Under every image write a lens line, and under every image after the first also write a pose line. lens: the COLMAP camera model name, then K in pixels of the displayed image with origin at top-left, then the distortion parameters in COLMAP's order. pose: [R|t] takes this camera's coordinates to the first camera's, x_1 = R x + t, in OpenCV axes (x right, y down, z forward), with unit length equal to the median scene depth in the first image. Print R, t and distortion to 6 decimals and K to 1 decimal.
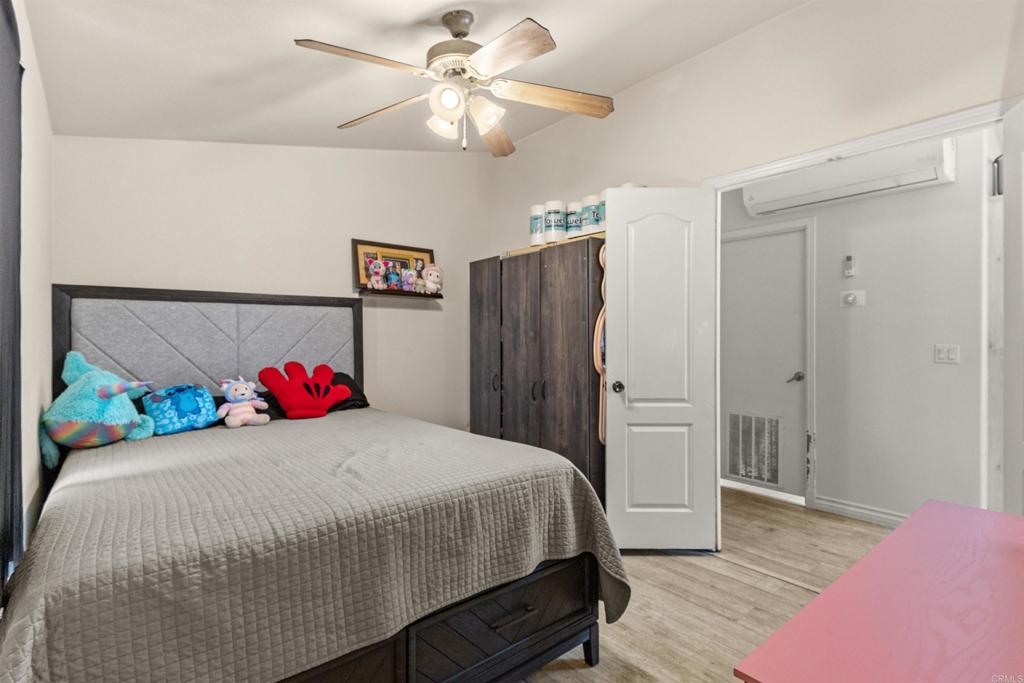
lens RADIAL K [[501.1, 0, 508.1], [0, 501.1, 341.0], [0, 0, 1]] dist [0.000585, -0.002008]
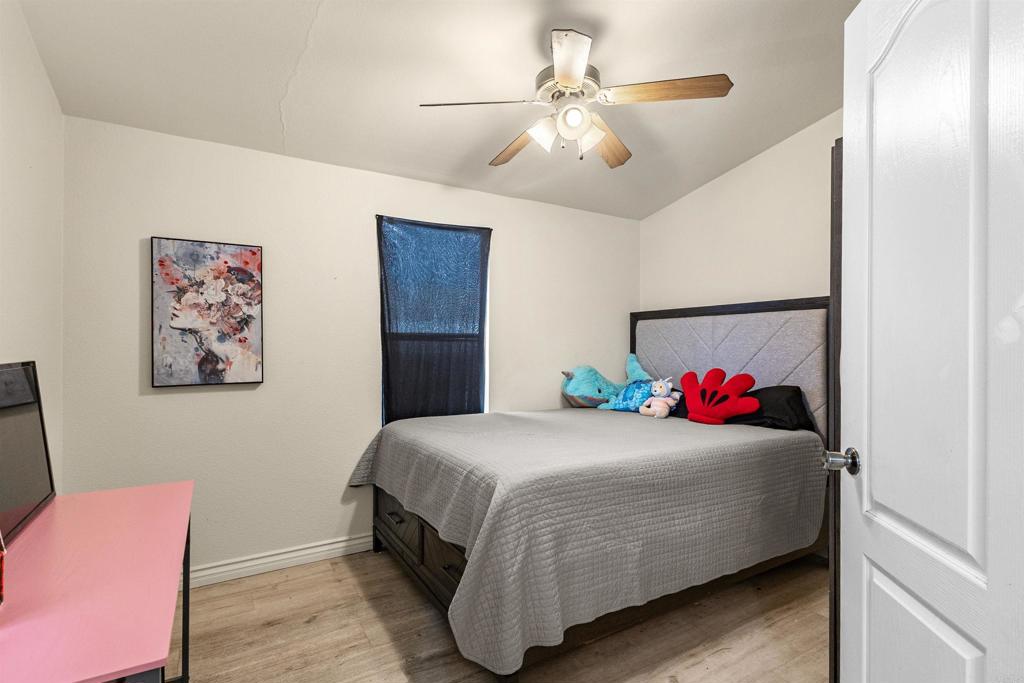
lens RADIAL K [[501.1, 0, 511.0], [0, 501.1, 336.6], [0, 0, 1]] dist [0.000585, -0.002008]
pose [[-0.149083, -0.011526, -0.988757, 0.655573], [-0.005373, 0.999927, -0.010847, -0.011865], [0.988810, 0.003695, -0.149134, 0.715866]]
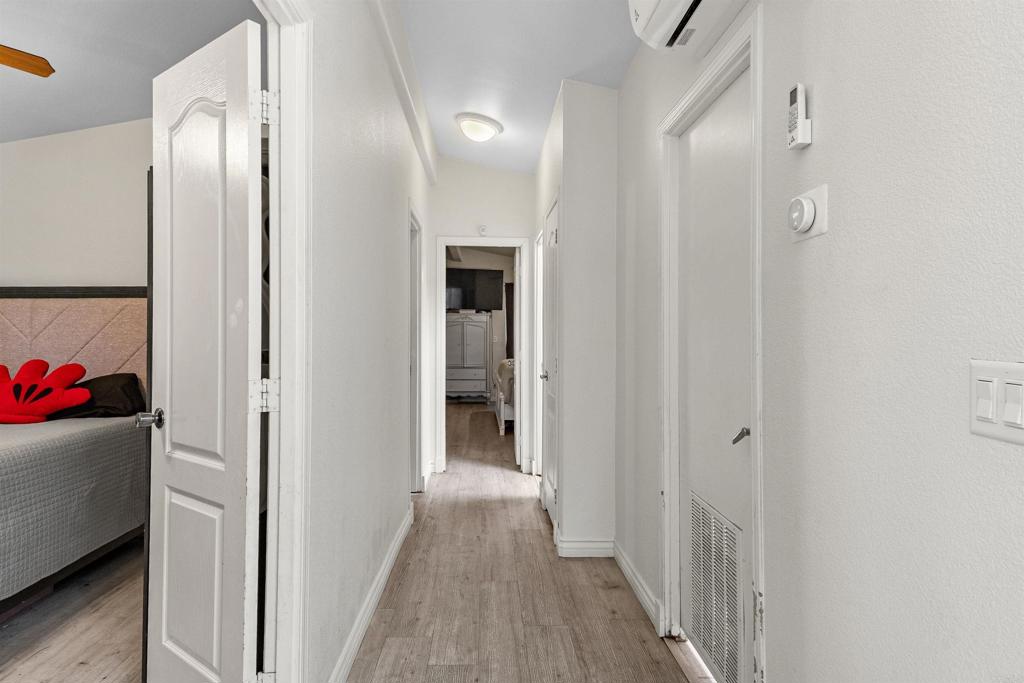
lens RADIAL K [[584.4, 0, 512.3], [0, 584.4, 333.2], [0, 0, 1]] dist [0.027800, -0.007027]
pose [[0.791398, -0.000245, -0.611302, 0.894078], [-0.002830, 0.999988, -0.004065, -0.005136], [0.611295, 0.004947, 0.791387, 0.661387]]
